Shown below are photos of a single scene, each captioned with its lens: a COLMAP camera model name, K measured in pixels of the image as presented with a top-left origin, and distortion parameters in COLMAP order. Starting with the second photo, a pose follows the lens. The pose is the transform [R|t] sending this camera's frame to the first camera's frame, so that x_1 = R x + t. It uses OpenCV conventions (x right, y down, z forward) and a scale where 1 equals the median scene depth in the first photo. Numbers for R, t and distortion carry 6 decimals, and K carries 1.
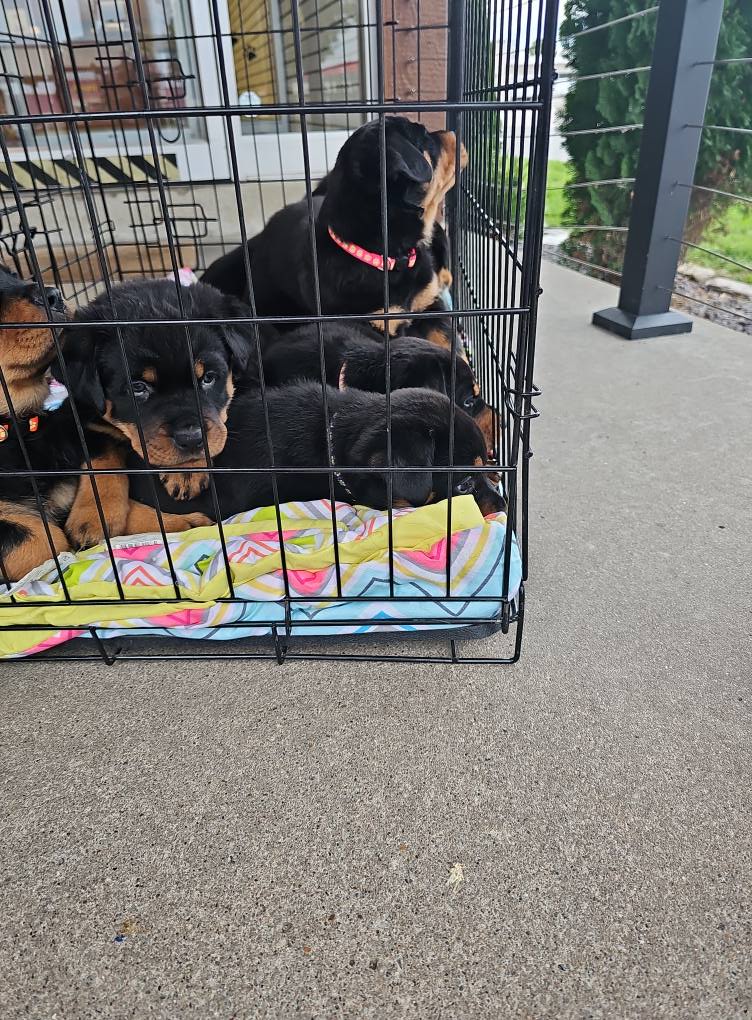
lens RADIAL K [[632.0, 0, 376.7], [0, 632.0, 461.4], [0, 0, 1]] dist [0.042024, -0.030362]
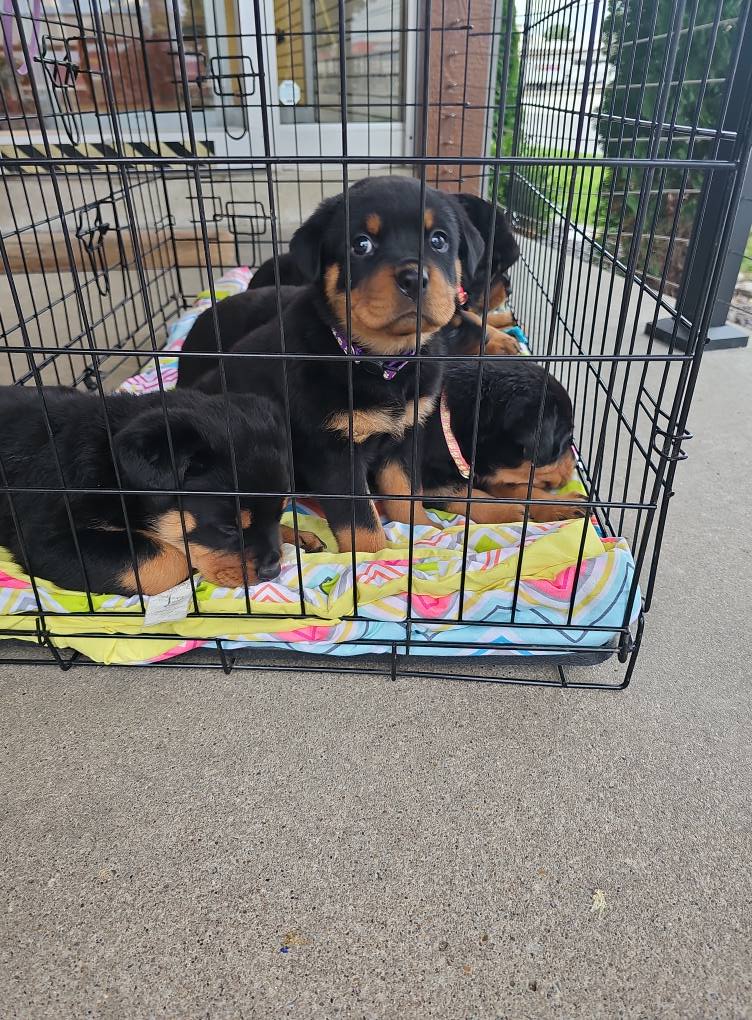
lens RADIAL K [[632.0, 0, 376.7], [0, 632.0, 461.4], [0, 0, 1]] dist [0.042024, -0.030362]
pose [[0.999298, 0.036704, -0.007538, -0.201918], [-0.036552, 0.999142, 0.019480, -0.060020], [0.008246, -0.019191, 0.999782, -0.024484]]
